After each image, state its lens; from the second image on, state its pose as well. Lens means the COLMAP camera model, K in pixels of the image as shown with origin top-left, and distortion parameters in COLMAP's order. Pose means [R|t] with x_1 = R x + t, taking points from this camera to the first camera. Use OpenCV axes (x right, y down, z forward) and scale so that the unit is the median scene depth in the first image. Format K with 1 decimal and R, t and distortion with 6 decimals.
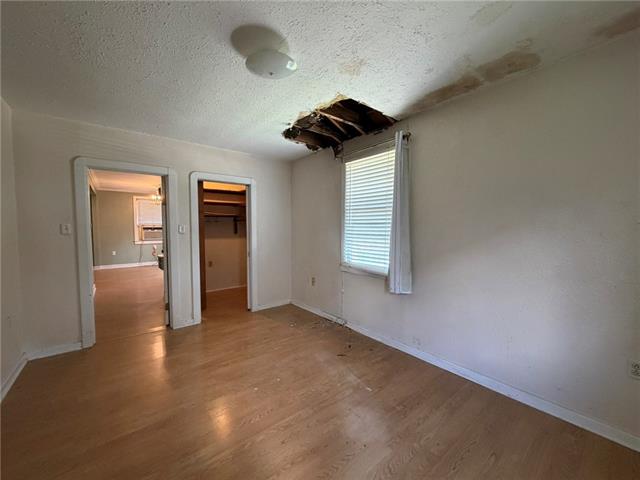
lens RADIAL K [[255.6, 0, 316.5], [0, 255.6, 238.8], [0, 0, 1]] dist [0.000167, 0.000086]
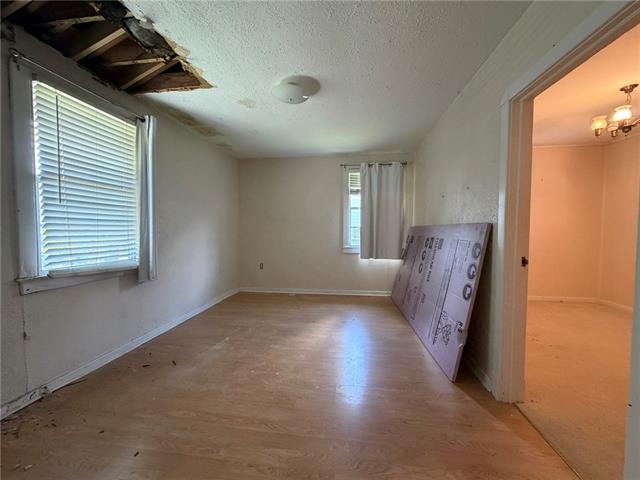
lens RADIAL K [[255.6, 0, 316.1], [0, 255.6, 238.6], [0, 0, 1]] dist [0.000167, 0.000086]
pose [[-0.688294, -0.033051, 0.724679, -0.864743], [0.024402, 0.997341, 0.068663, -0.000246], [-0.725022, 0.064944, -0.685657, 1.274821]]
